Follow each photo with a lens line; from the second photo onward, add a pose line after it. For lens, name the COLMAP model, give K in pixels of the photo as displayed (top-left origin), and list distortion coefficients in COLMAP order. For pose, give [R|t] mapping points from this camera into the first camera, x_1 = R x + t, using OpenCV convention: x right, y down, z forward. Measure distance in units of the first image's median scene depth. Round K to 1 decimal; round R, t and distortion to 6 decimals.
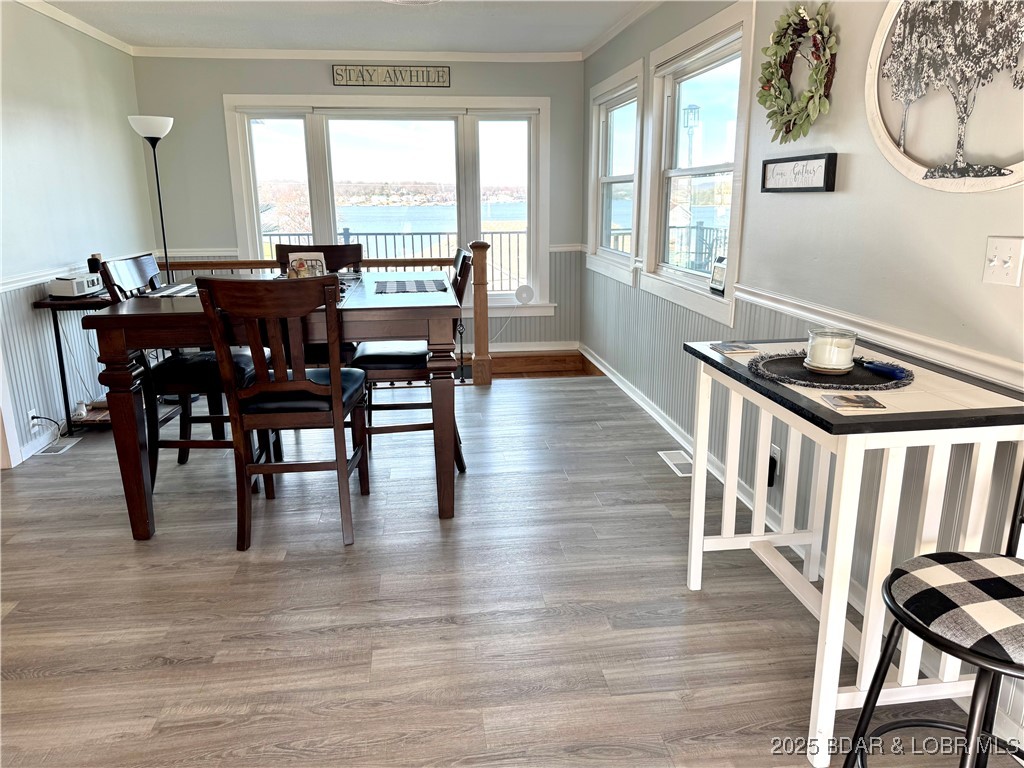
lens RADIAL K [[711.7, 0, 512.0], [0, 711.7, 384.0], [0, 0, 1]] dist [0.166365, -0.275823]
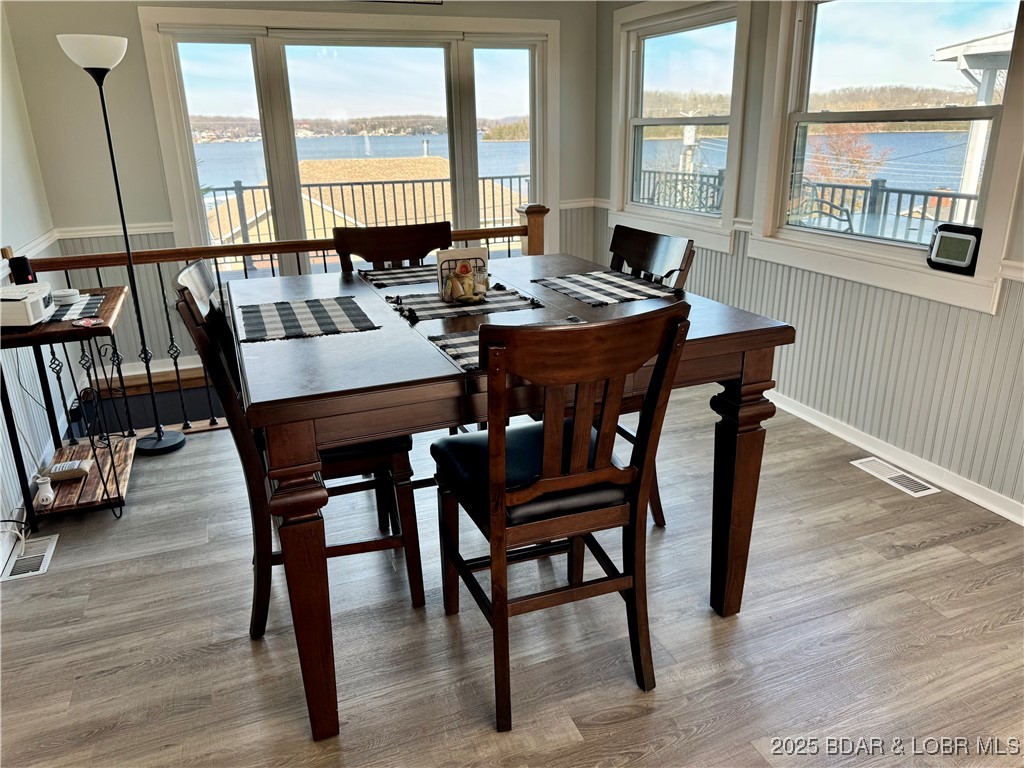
lens RADIAL K [[713.3, 0, 512.0], [0, 713.3, 384.0], [0, 0, 1]] dist [0.073451, -0.089936]
pose [[0.967934, -0.093558, 0.233131, -0.309015], [0.073951, 0.993057, 0.091487, -0.085971], [-0.240072, -0.071313, 0.968132, 0.254099]]
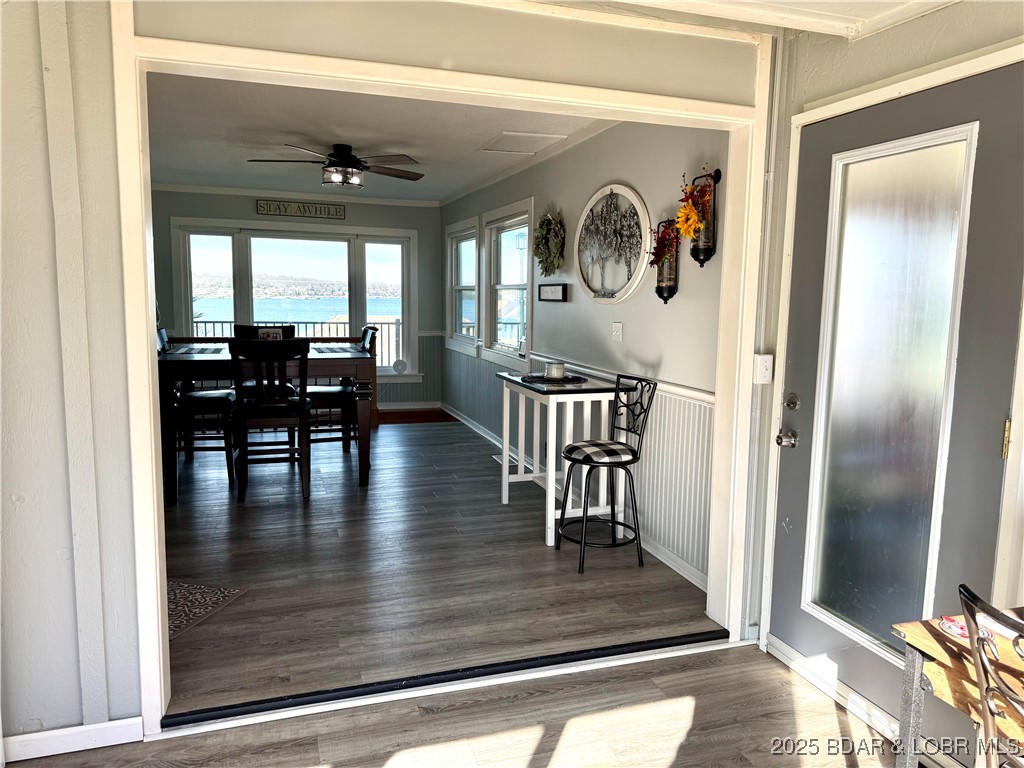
lens RADIAL K [[711.7, 0, 512.0], [0, 711.7, 384.0], [0, 0, 1]] dist [0.166365, -0.275823]
pose [[0.980477, 0.001583, 0.196628, -0.056625], [0.024126, 0.991444, -0.128287, 0.120916], [-0.195149, 0.130527, 0.972049, -0.493187]]
